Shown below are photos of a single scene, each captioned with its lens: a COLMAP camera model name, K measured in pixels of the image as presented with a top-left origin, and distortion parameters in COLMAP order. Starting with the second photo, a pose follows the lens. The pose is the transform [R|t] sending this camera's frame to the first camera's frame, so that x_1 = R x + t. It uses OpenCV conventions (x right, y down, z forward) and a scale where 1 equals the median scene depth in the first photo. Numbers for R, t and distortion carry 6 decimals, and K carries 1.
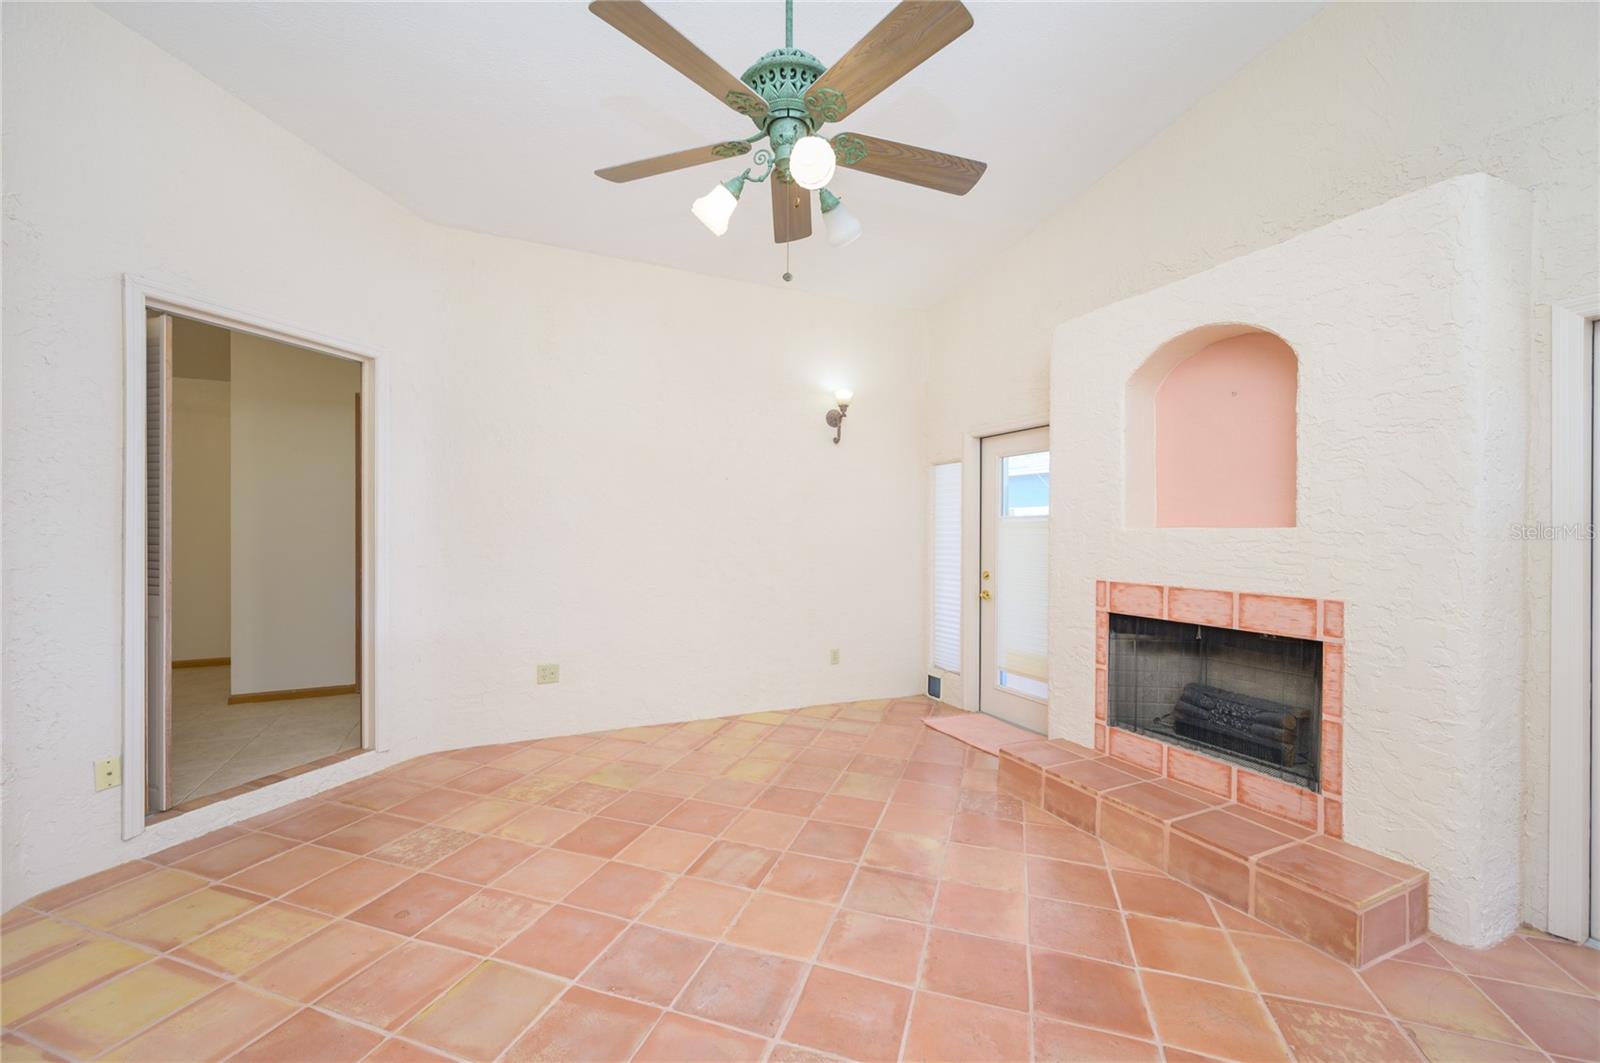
lens RADIAL K [[639.4, 0, 797.1], [0, 639.4, 531.5], [0, 0, 1]] dist [0.001148, 0.000293]
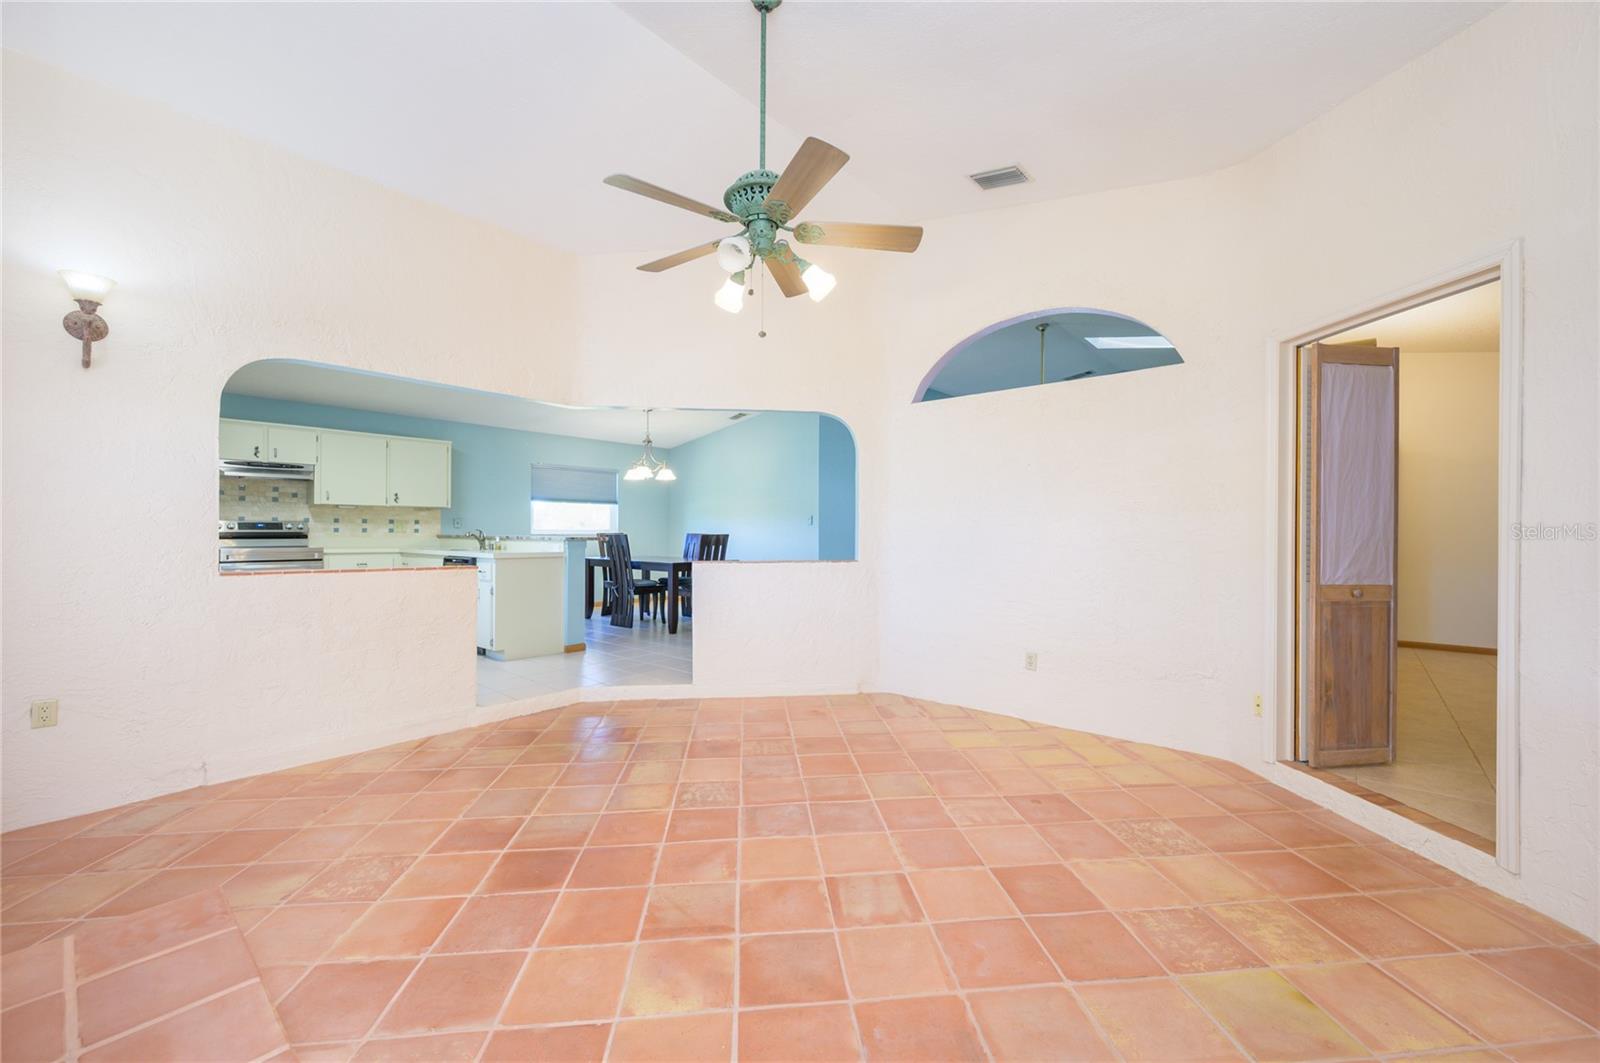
lens RADIAL K [[639.4, 0, 797.1], [0, 639.4, 531.5], [0, 0, 1]] dist [0.001148, 0.000293]
pose [[-0.917996, -0.006893, -0.396529, 0.373514], [-0.007503, 0.999972, -0.000013, 0.017638], [0.396518, 0.002963, -0.918022, 1.886940]]
